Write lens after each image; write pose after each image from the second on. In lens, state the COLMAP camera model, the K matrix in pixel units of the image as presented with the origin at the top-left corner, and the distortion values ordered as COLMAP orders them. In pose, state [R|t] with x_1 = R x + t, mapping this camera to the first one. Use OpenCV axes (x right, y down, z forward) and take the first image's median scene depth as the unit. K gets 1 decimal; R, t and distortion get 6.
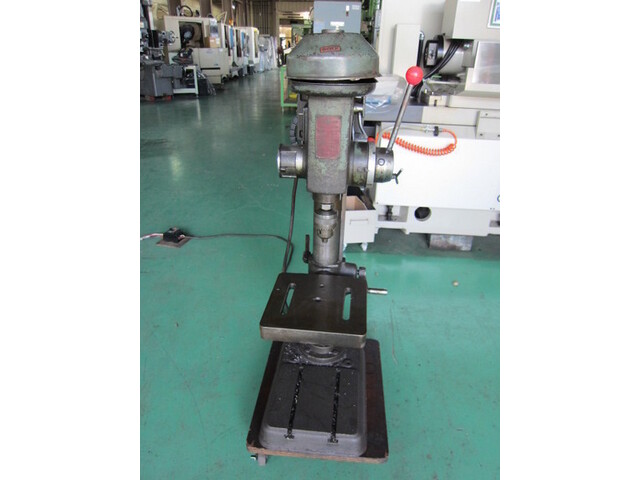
lens RADIAL K [[587.8, 0, 320.0], [0, 587.8, 240.0], [0, 0, 1]] dist [-0.003545, -0.003325]
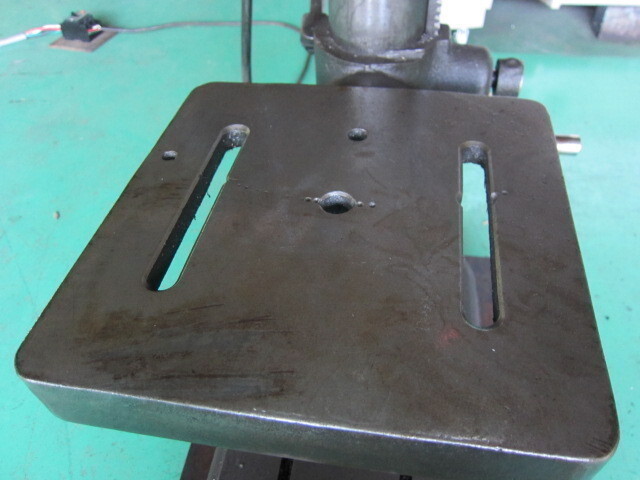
lens RADIAL K [[587.8, 0, 320.0], [0, 587.8, 240.0], [0, 0, 1]] dist [-0.003545, -0.003325]
pose [[0.995330, 0.002314, -0.096506, 0.007060], [0.024640, 0.960510, 0.277151, 0.033965], [0.093336, -0.278234, 0.955968, 0.485293]]
